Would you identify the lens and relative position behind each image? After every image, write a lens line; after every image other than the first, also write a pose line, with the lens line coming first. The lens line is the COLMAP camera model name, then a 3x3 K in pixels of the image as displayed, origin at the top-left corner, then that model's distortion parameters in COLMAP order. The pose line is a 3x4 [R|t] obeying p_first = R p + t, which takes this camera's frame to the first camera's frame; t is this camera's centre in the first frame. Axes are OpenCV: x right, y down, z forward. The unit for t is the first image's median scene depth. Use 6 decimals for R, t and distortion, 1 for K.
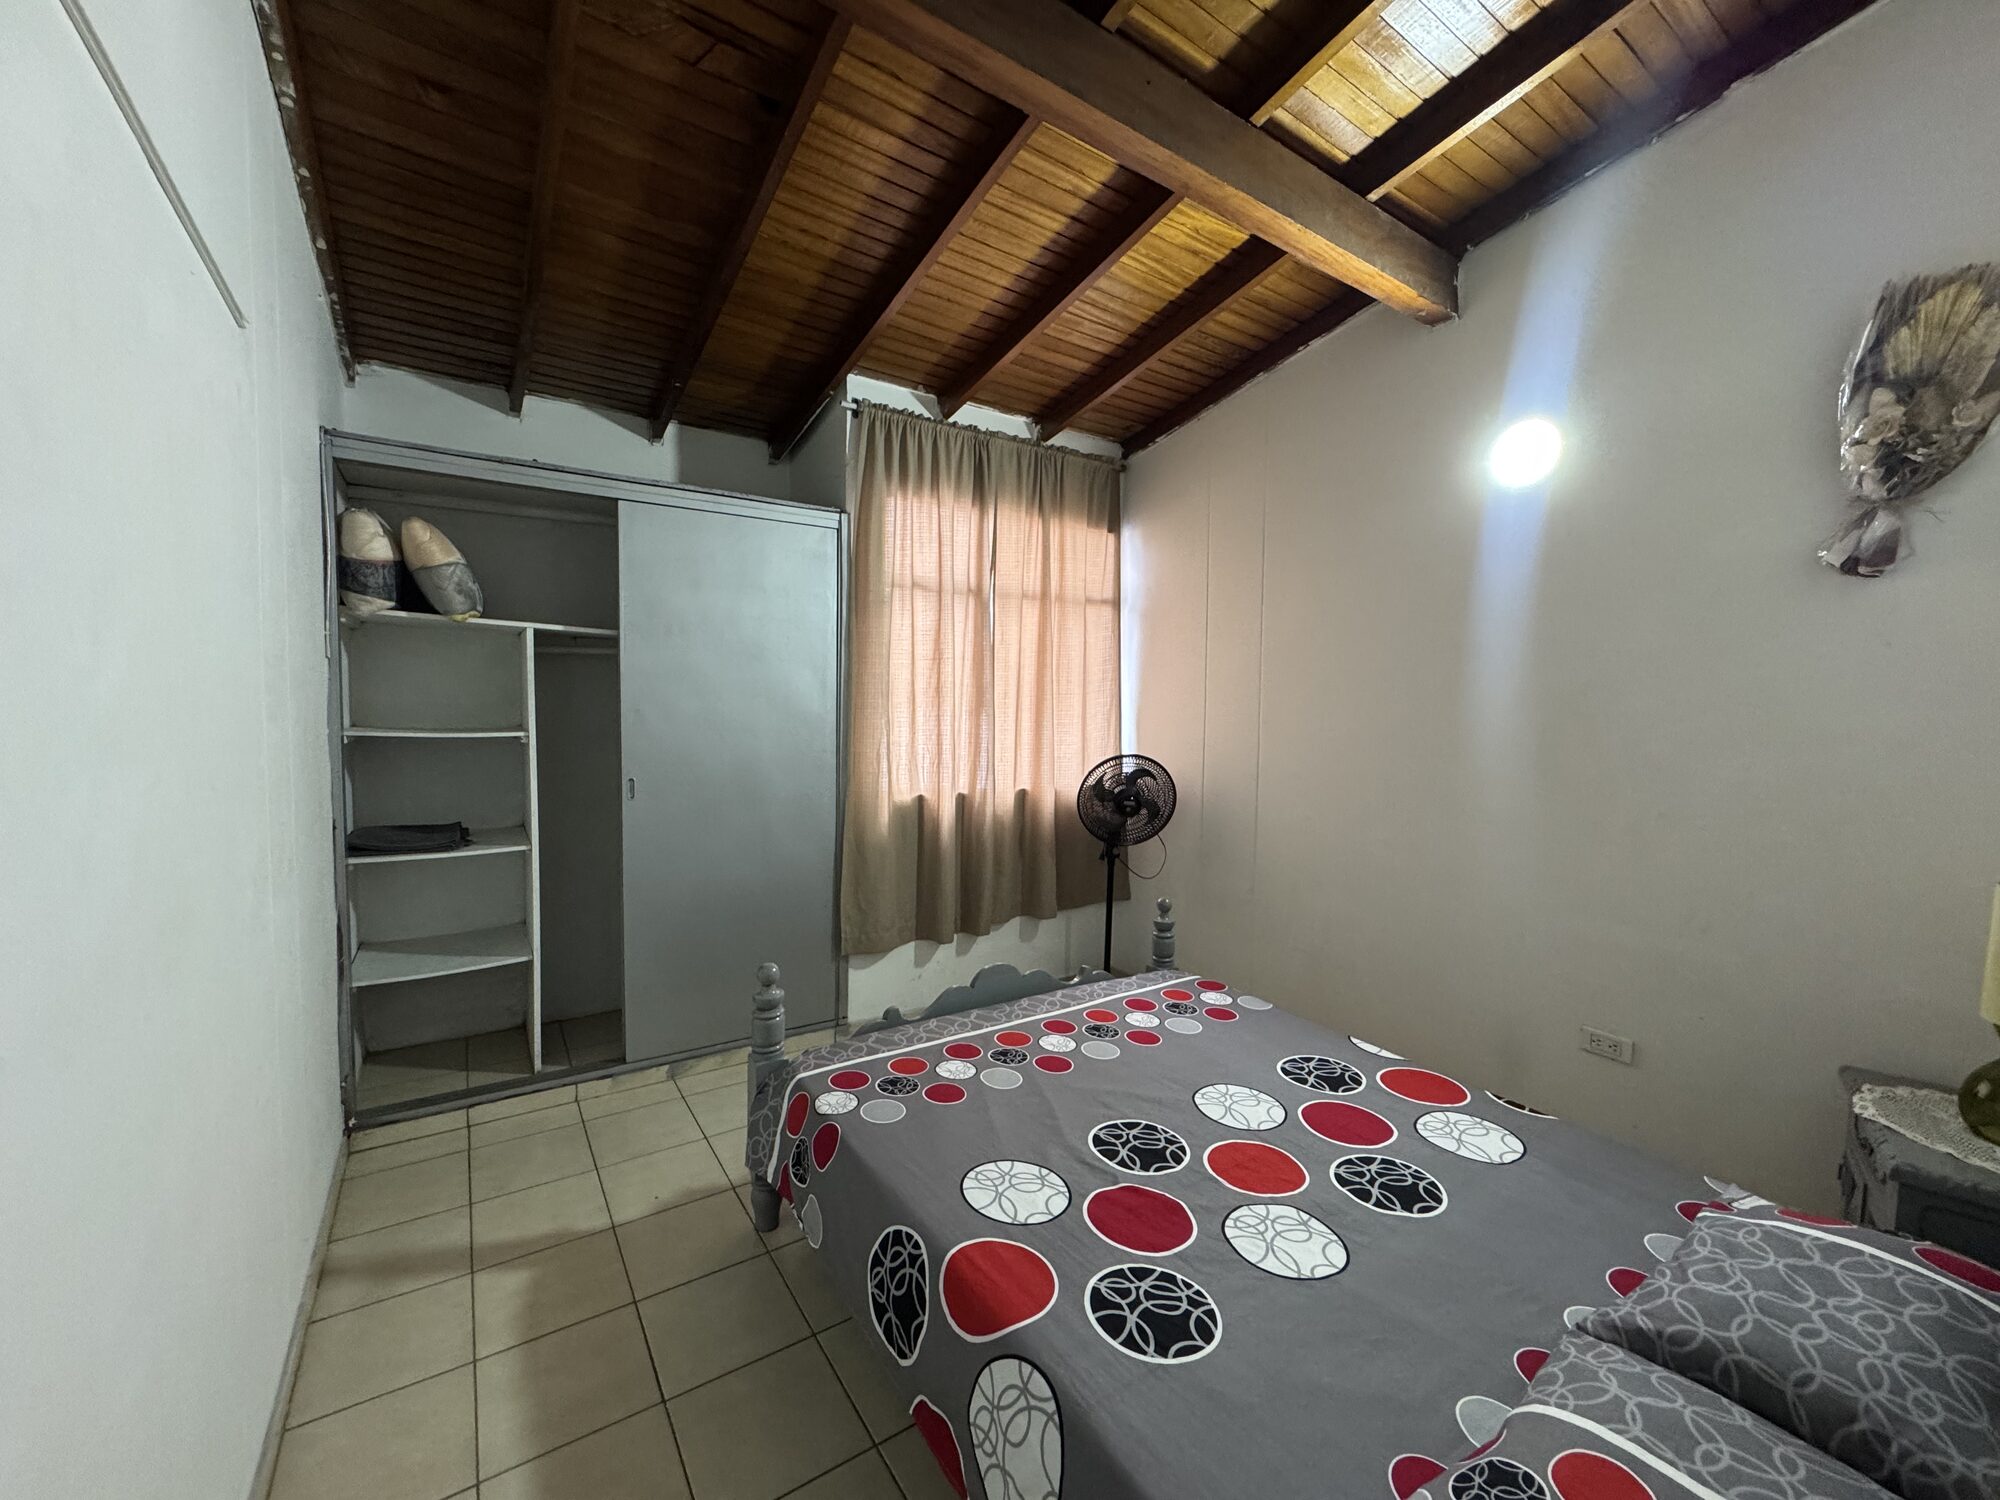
lens RADIAL K [[801.5, 0, 998.8], [0, 801.5, 750.9], [0, 0, 1]] dist [-0.000919, -0.000244]
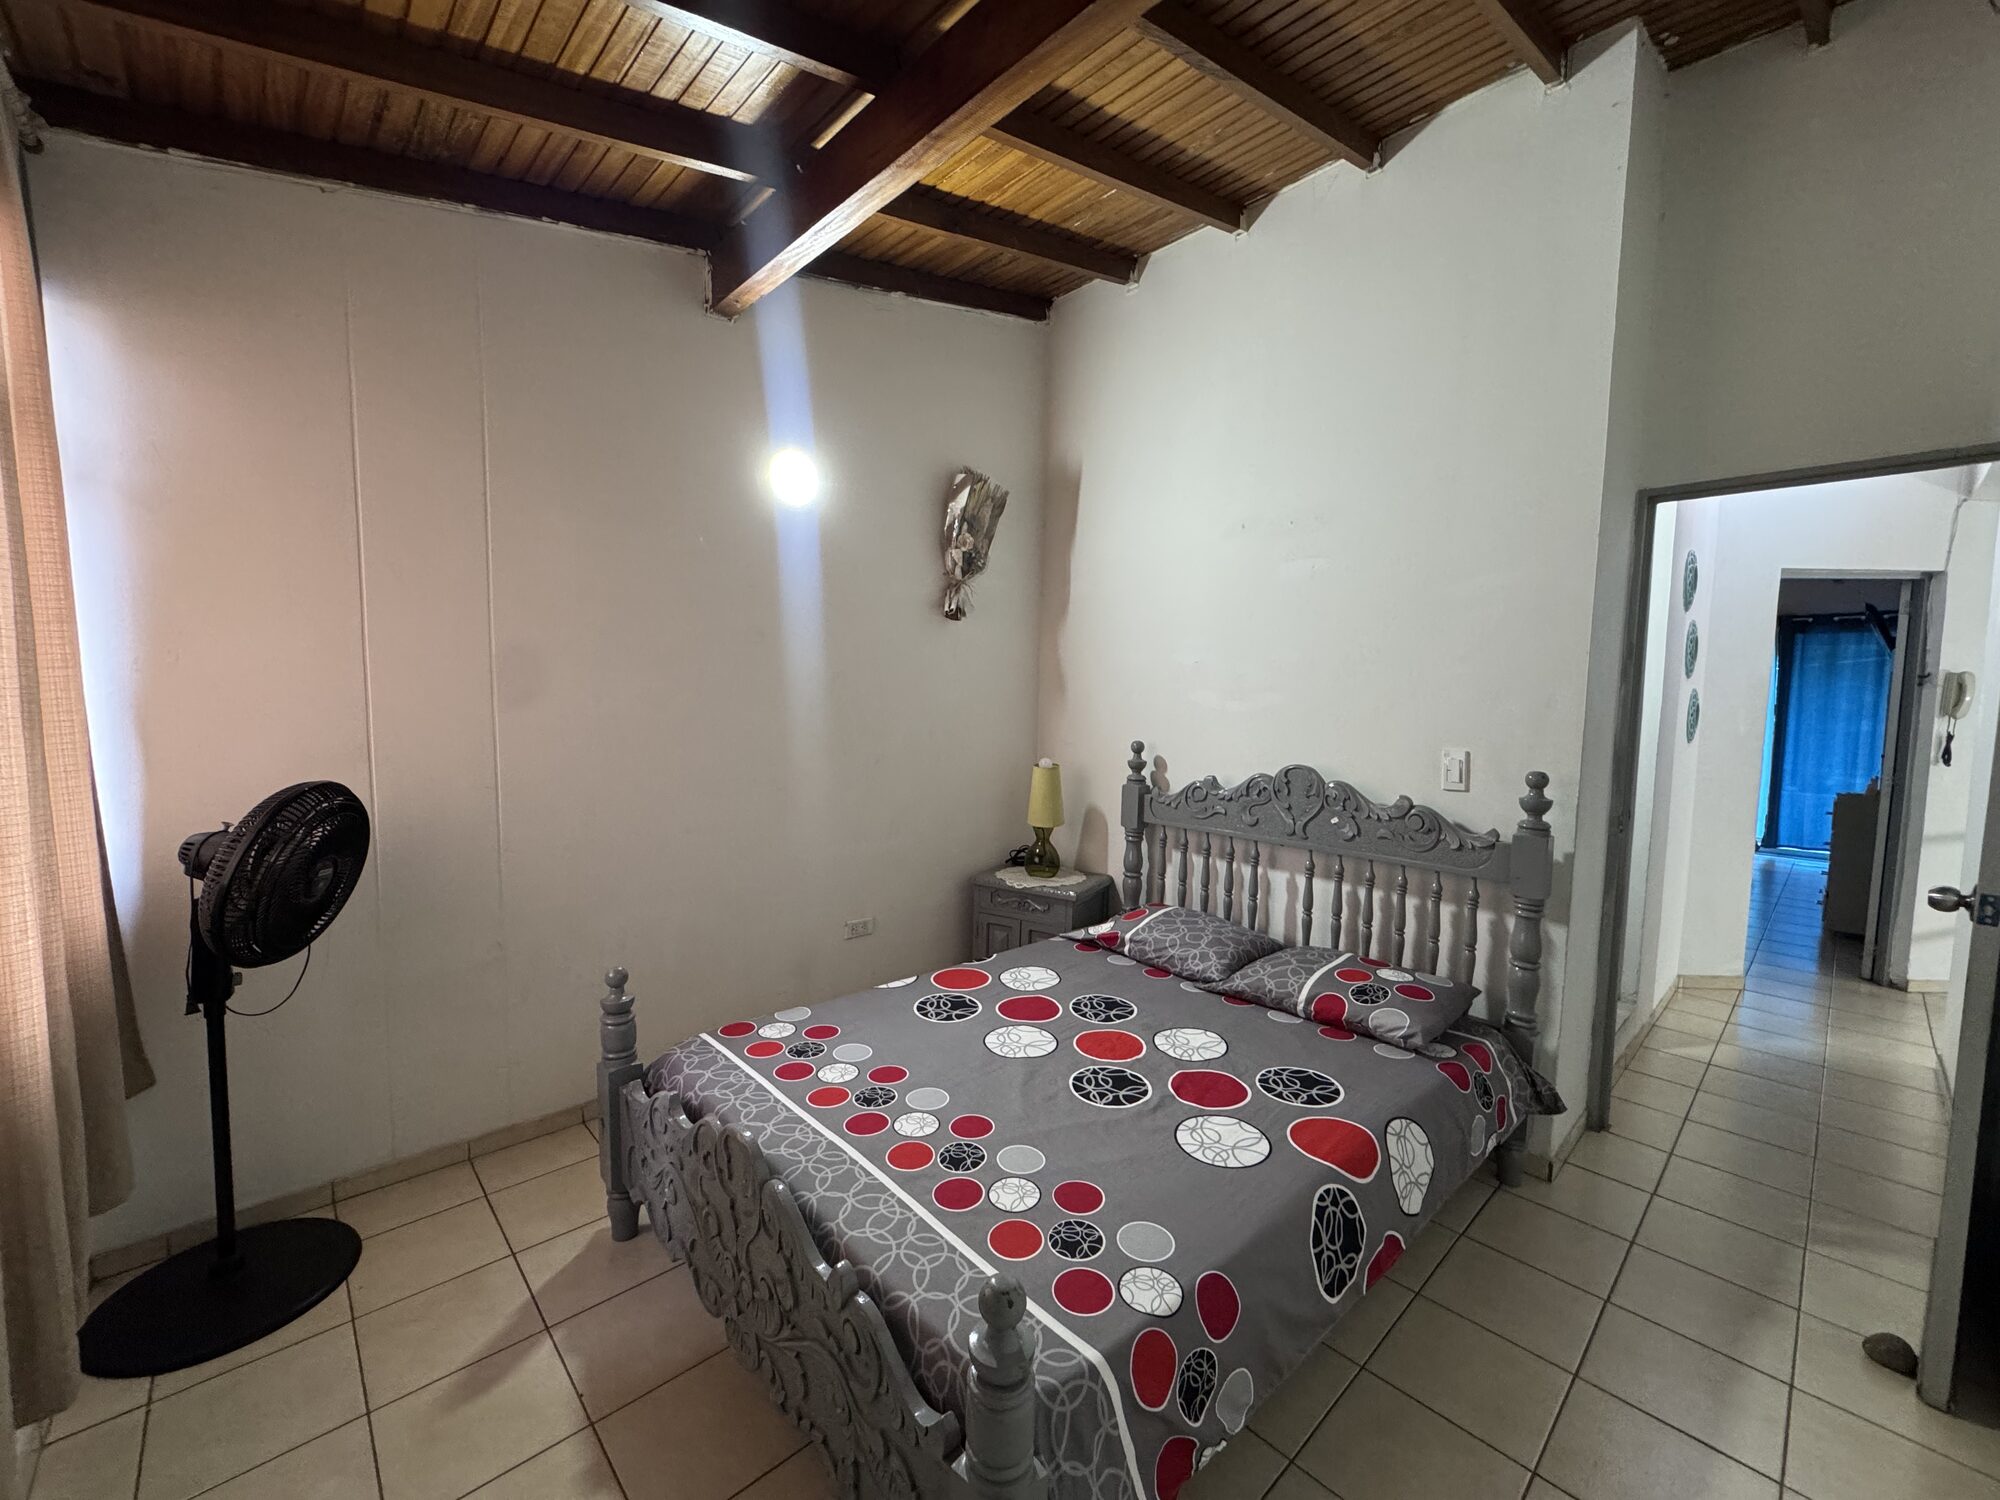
lens RADIAL K [[801.5, 0, 997.7], [0, 801.5, 751.9], [0, 0, 1]] dist [-0.000919, -0.000244]
pose [[-0.151671, -0.096150, 0.983743, -0.727501], [0.041622, 0.993753, 0.103546, -0.089225], [-0.987554, 0.056650, -0.146721, 1.069173]]
